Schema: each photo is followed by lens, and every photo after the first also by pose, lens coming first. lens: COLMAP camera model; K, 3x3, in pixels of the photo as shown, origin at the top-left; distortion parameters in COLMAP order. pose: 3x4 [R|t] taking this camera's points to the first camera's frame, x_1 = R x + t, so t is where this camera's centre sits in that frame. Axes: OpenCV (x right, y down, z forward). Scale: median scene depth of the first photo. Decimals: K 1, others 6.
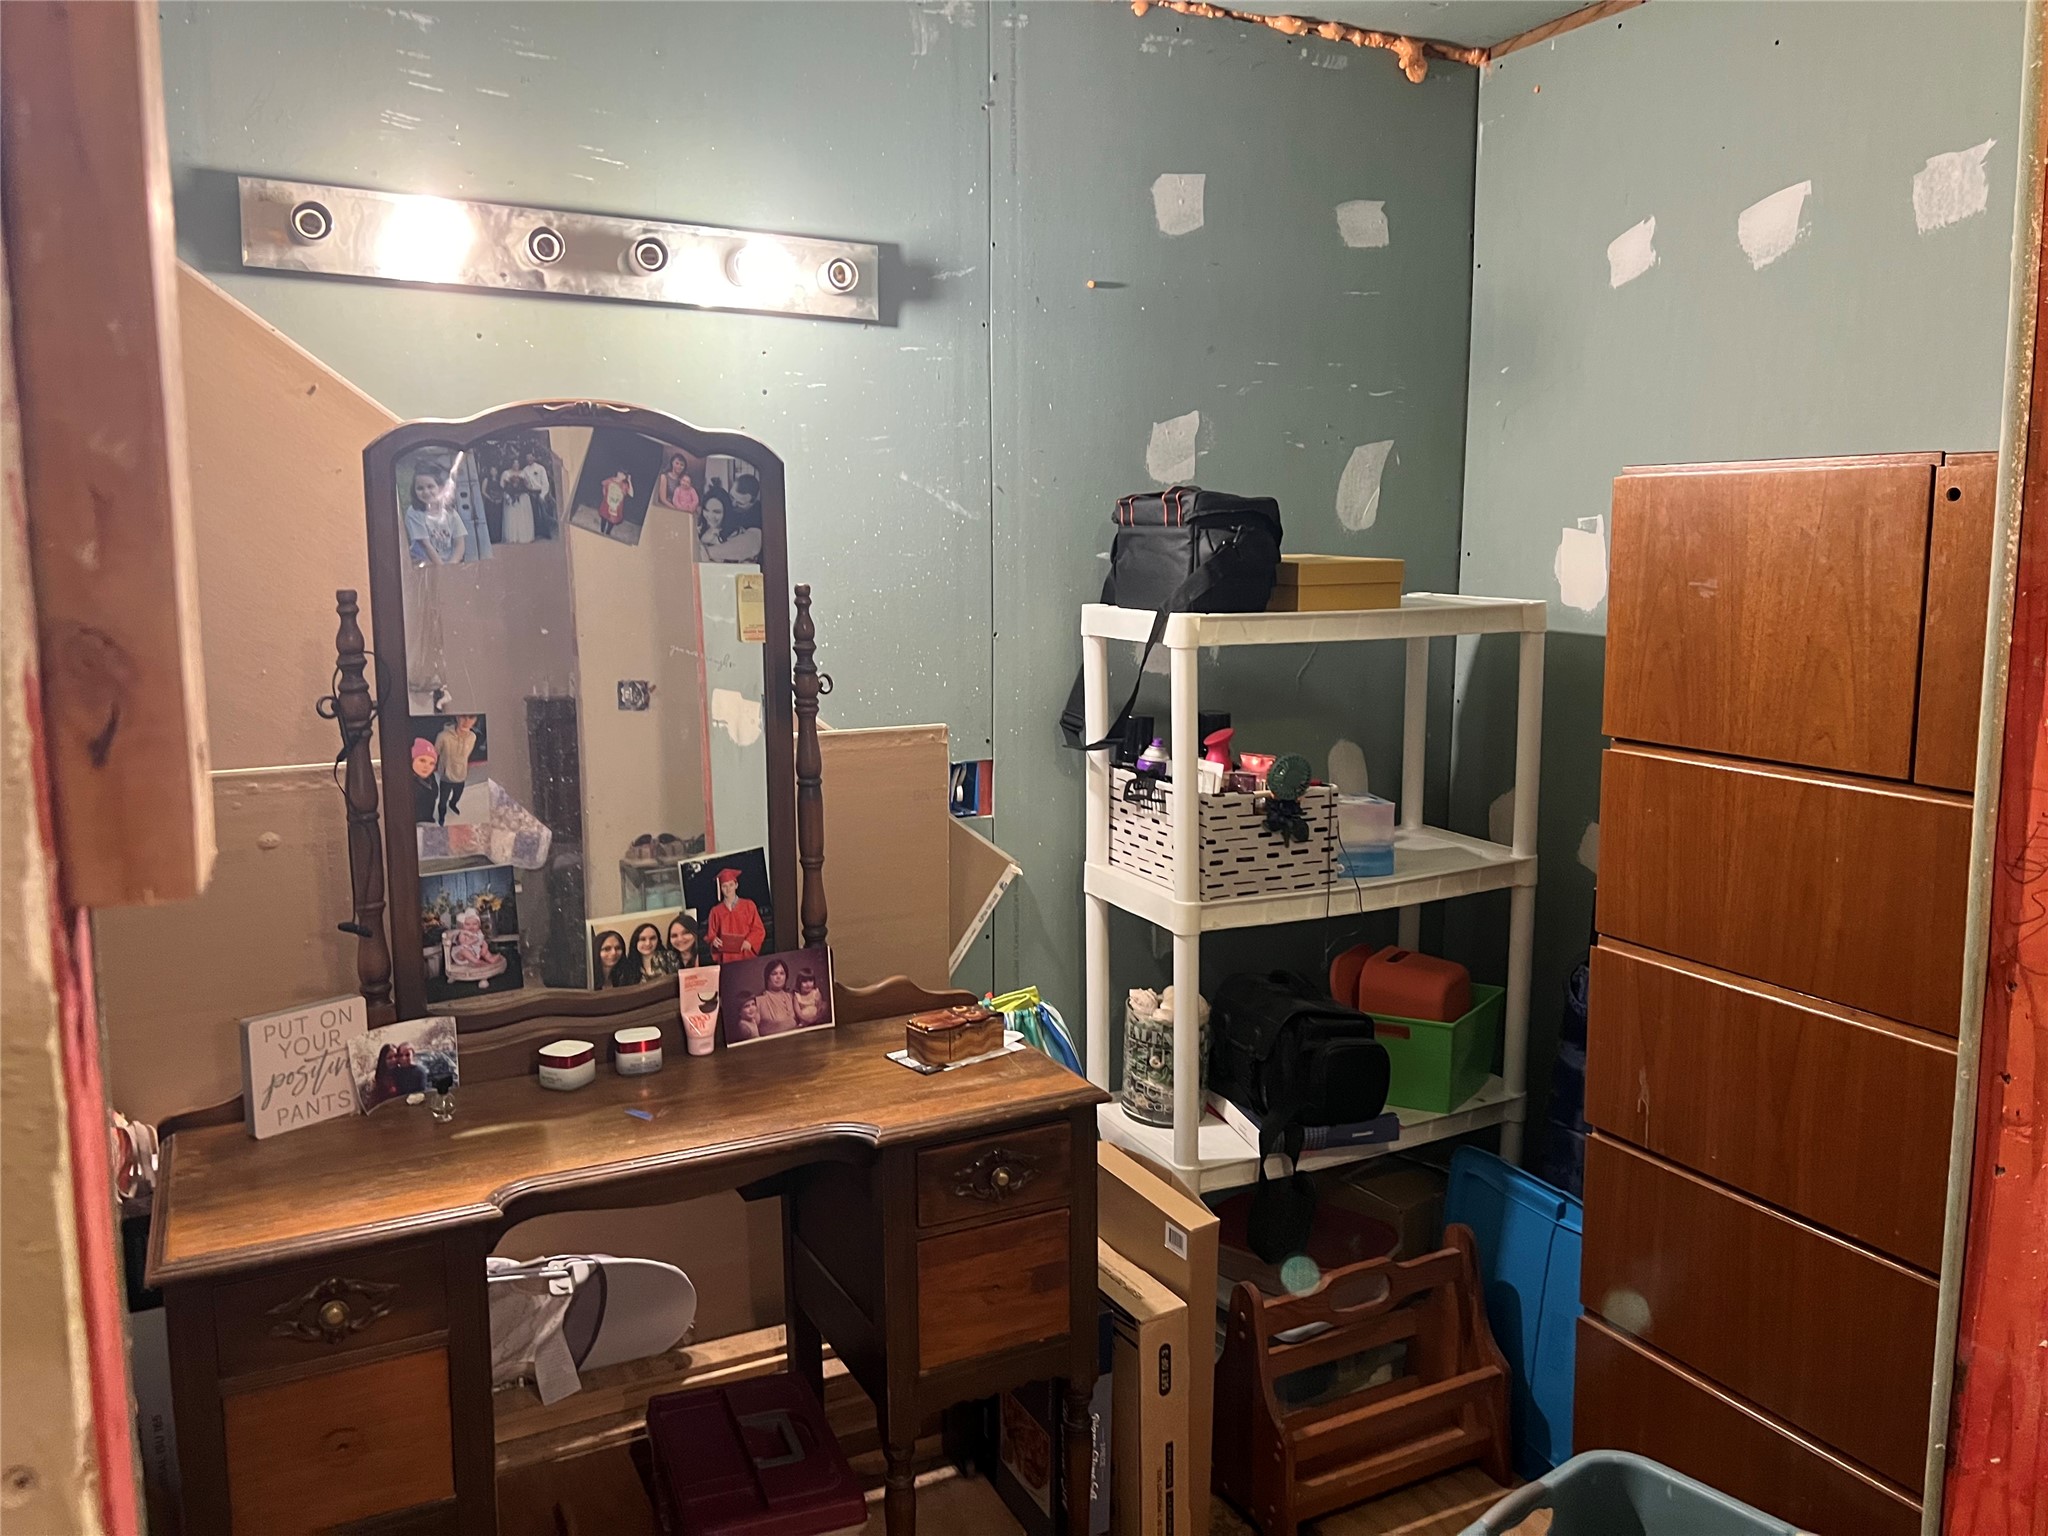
lens RADIAL K [[1526.7, 0, 1027.6], [0, 1526.7, 760.4], [0, 0, 1]] dist [0.057051, -0.065596]
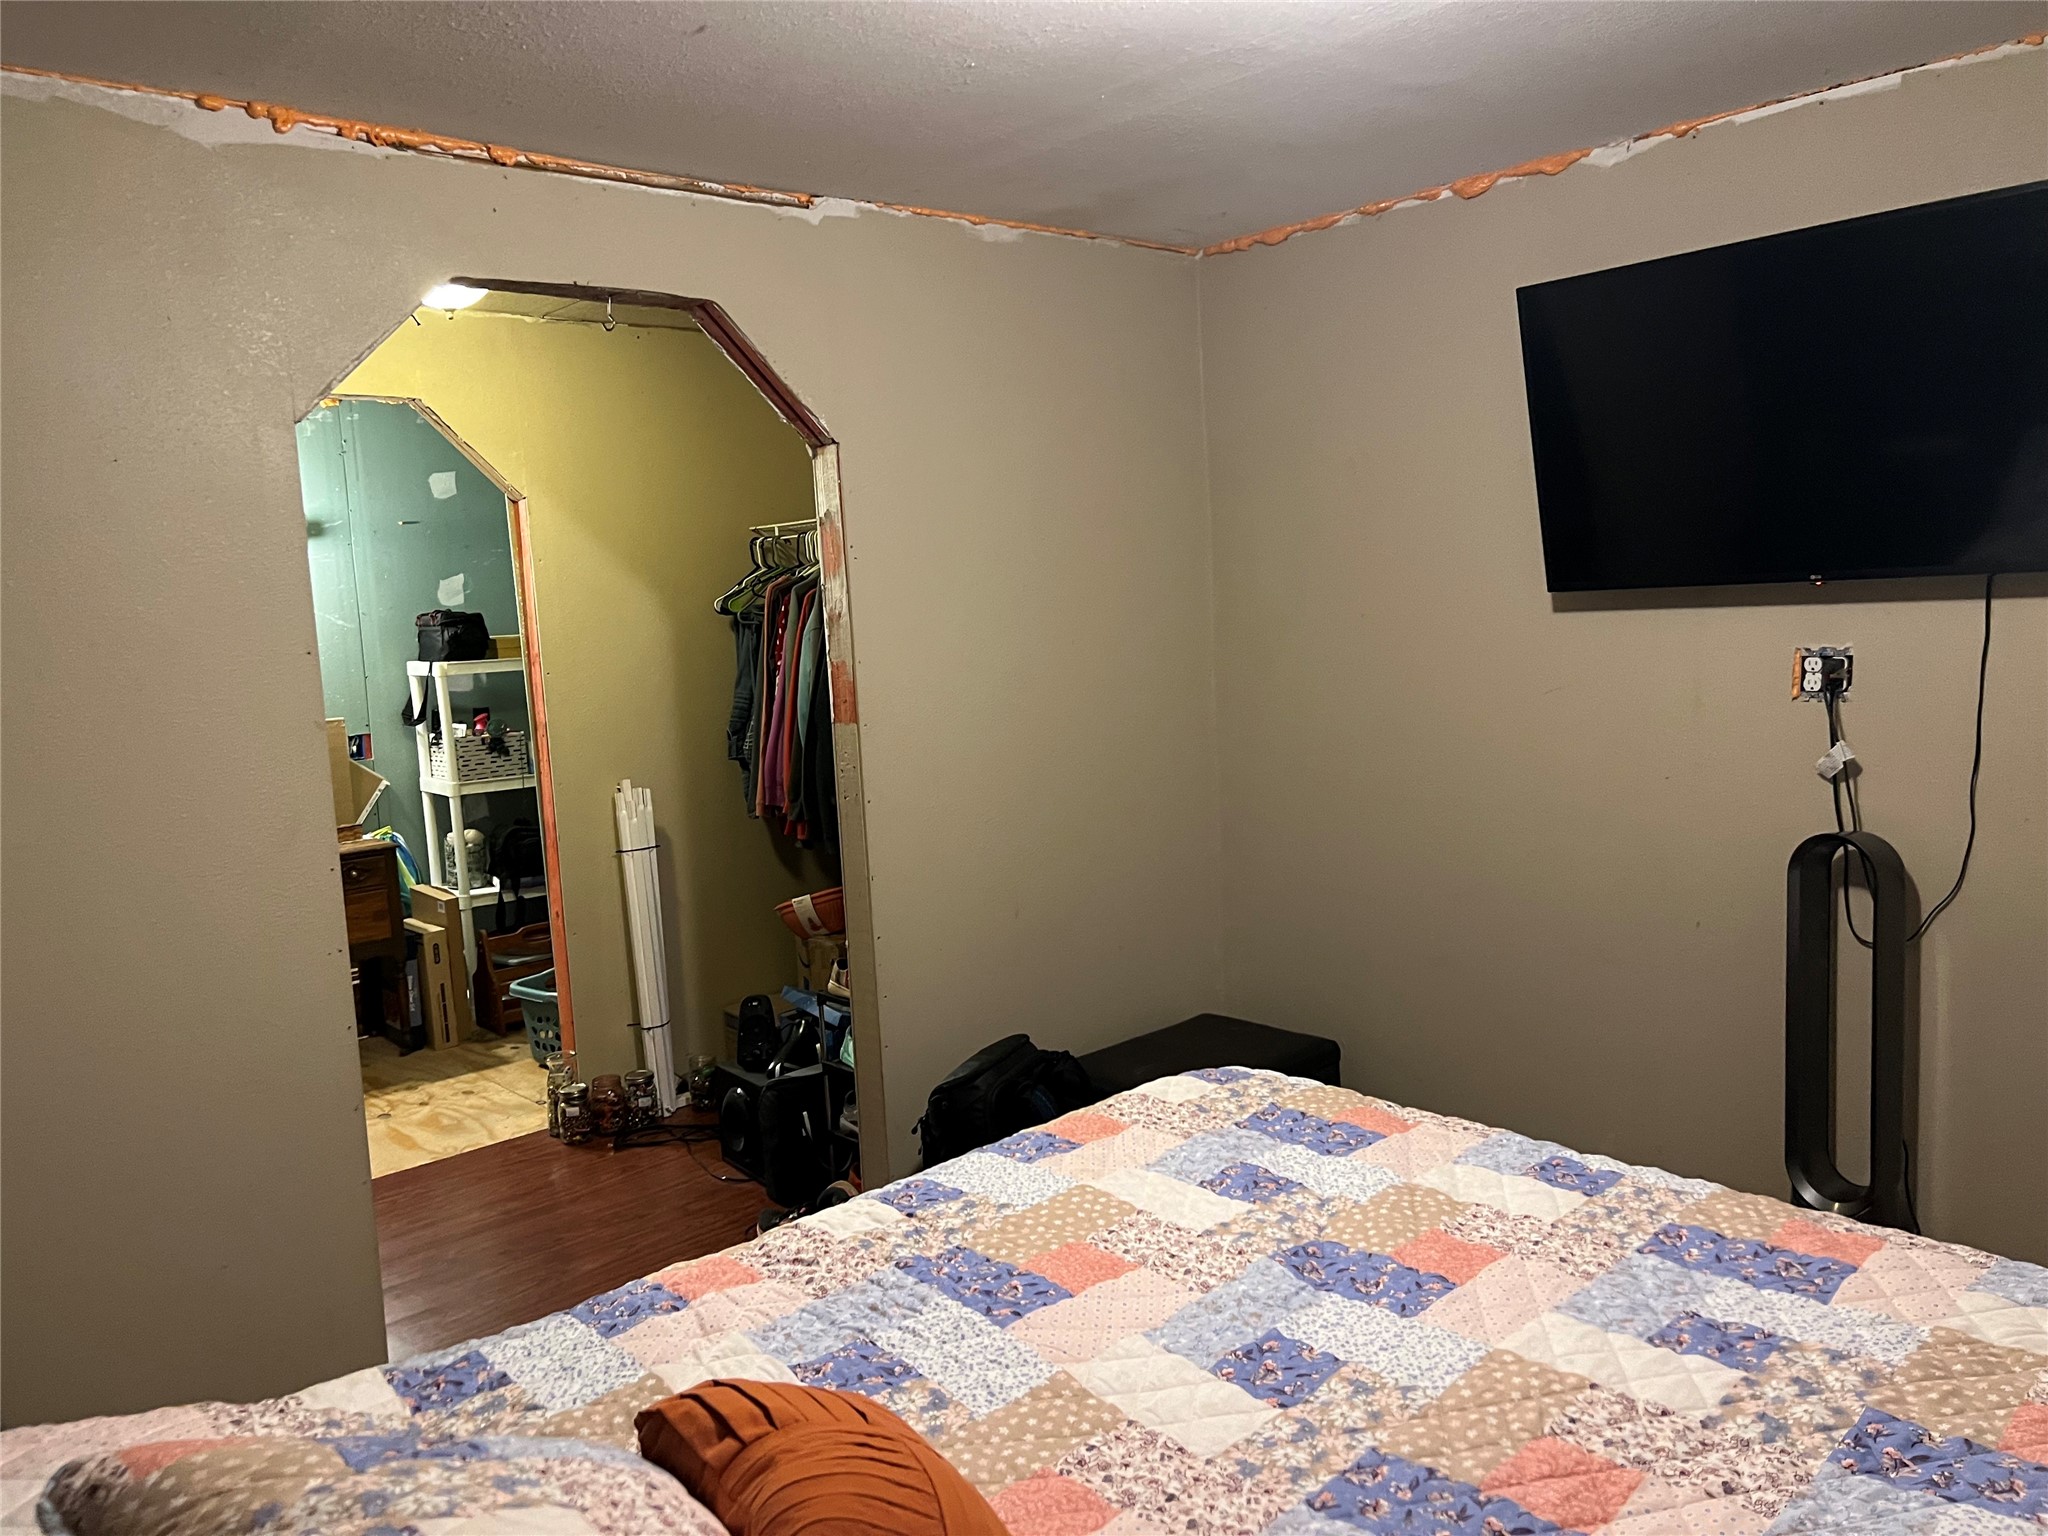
lens RADIAL K [[1526.7, 0, 1033.7], [0, 1526.7, 761.6], [0, 0, 1]] dist [0.057051, -0.065596]
pose [[0.966699, -0.072969, 0.245291, 0.377108], [0.083772, 0.995909, -0.033884, 0.207380], [-0.241815, 0.053304, 0.968857, -1.479256]]
